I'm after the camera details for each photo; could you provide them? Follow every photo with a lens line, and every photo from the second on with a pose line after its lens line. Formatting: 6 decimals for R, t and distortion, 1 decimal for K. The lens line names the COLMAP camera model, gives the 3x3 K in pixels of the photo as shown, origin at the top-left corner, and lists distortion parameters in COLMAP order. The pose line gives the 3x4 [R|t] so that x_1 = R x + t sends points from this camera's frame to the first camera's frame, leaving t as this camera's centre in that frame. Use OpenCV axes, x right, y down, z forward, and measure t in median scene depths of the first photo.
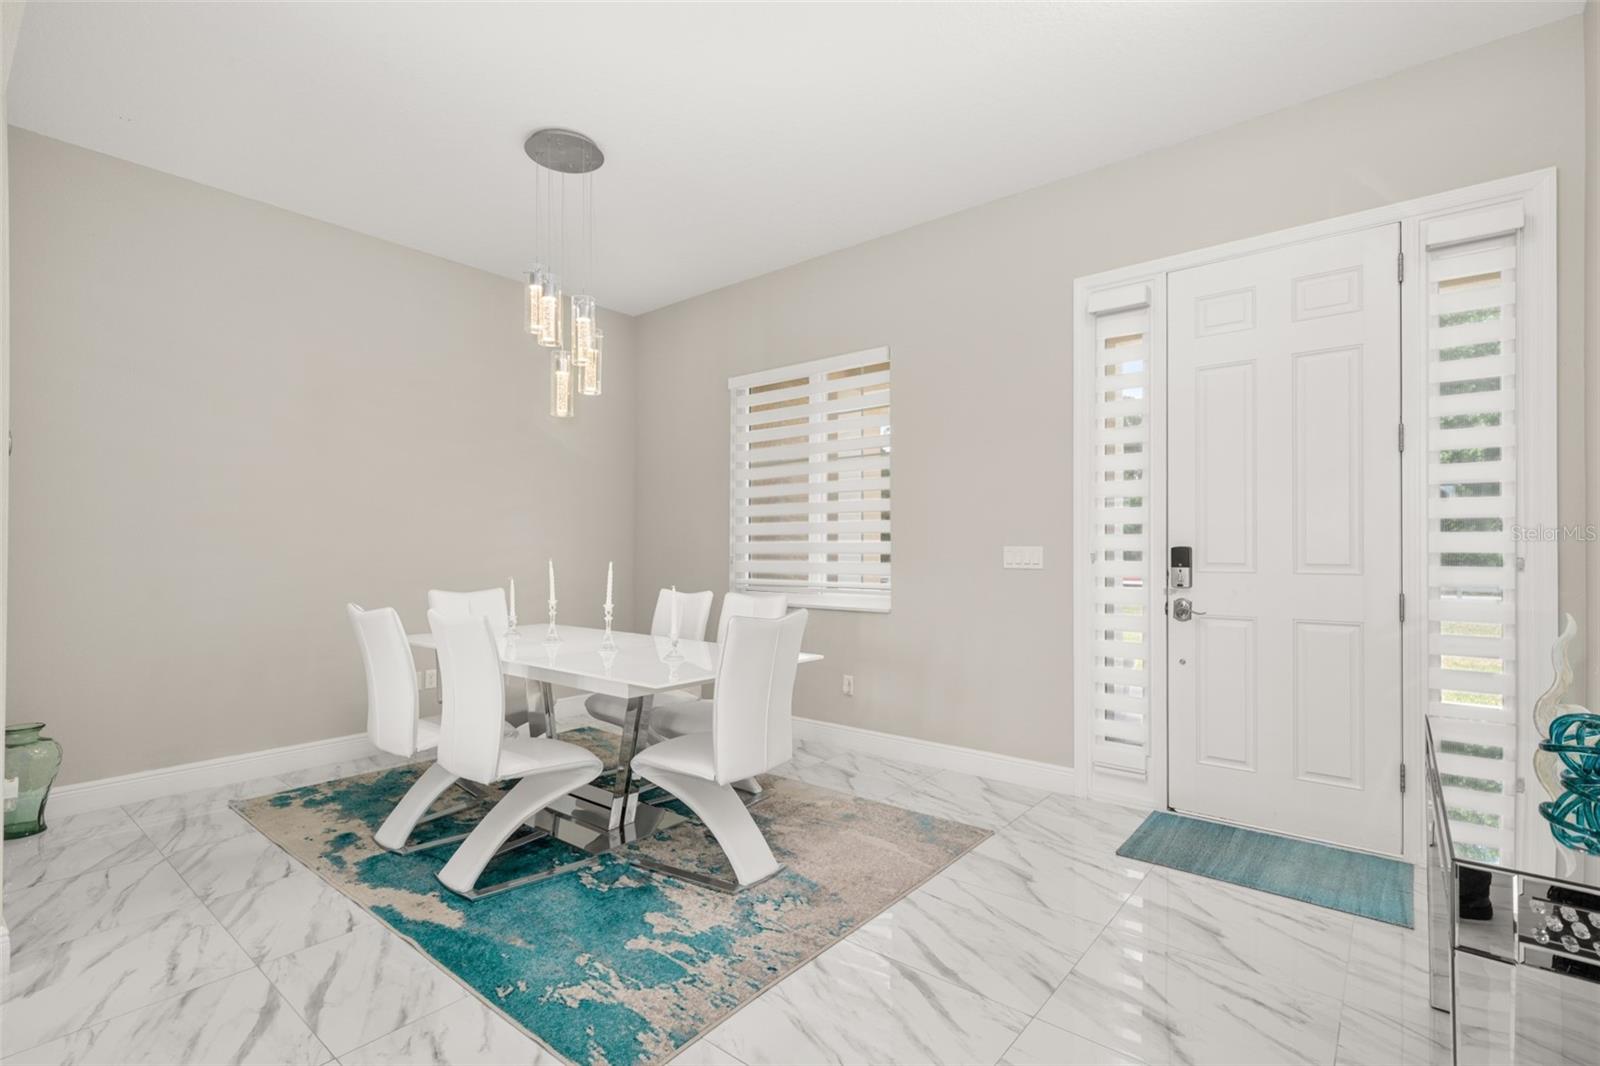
lens RADIAL K [[733.0, 0, 788.2], [0, 733.0, 544.8], [0, 0, 1]] dist [0.004643, 0.000520]
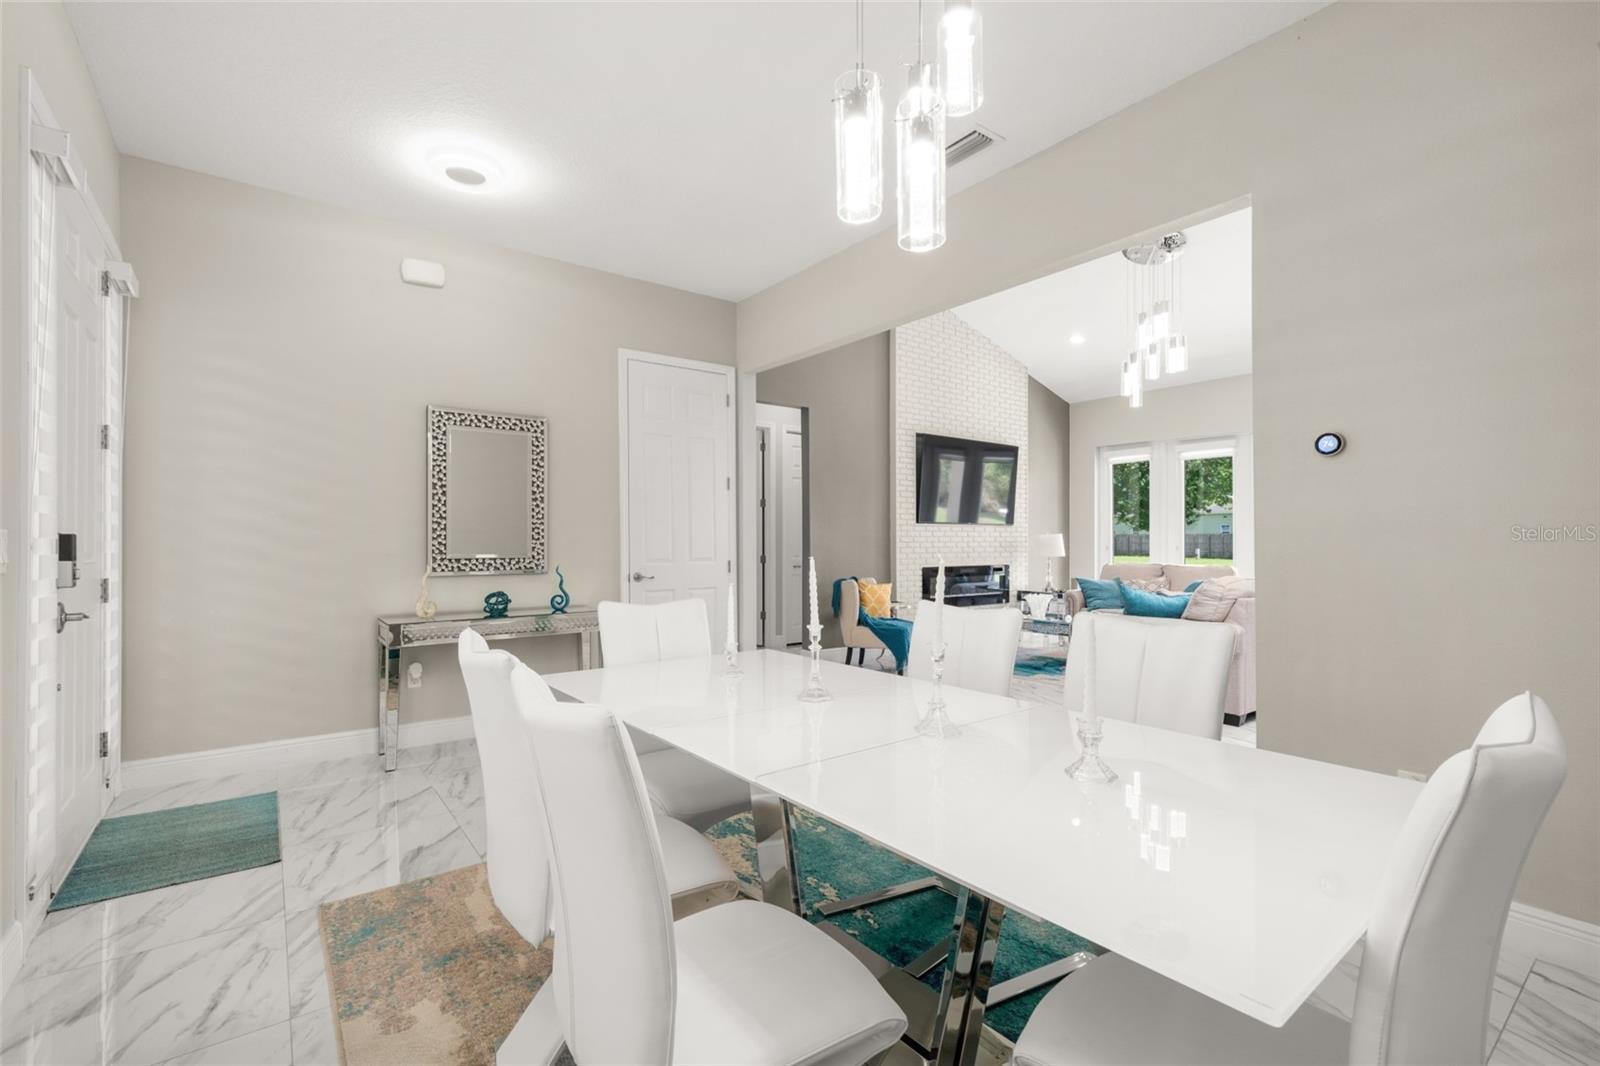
lens RADIAL K [[702.5, 0, 782.5], [0, 702.5, 541.7], [0, 0, 1]] dist [-0.000523, 0.000073]
pose [[-0.970744, -0.000025, 0.240117, -0.417146], [-0.003286, 0.999908, -0.013183, 0.022086], [-0.240094, -0.013586, -0.970655, 1.820358]]
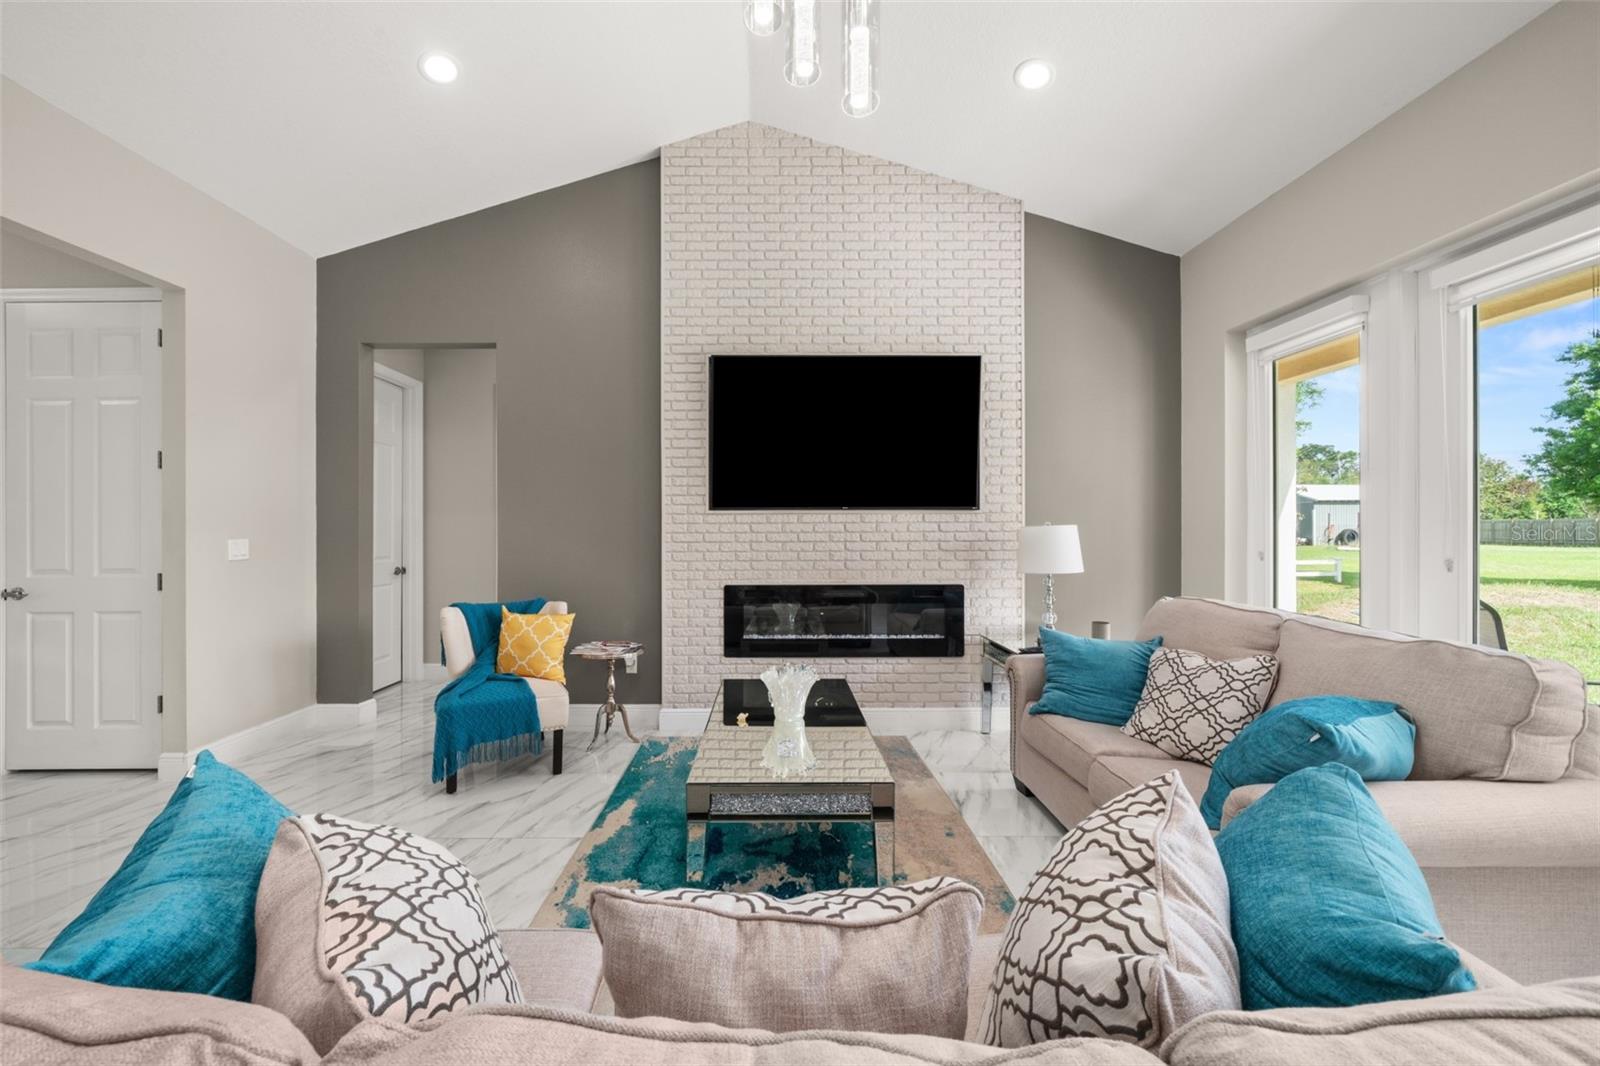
lens RADIAL K [[553.0, 0, 781.8], [0, 553.0, 530.9], [0, 0, 1]] dist [-0.006500, 0.000070]
pose [[-0.641148, -0.000491, 0.767417, -1.346664], [-0.007685, 0.999954, -0.005781, -0.034175], [-0.767379, -0.009604, -0.641122, -0.267417]]
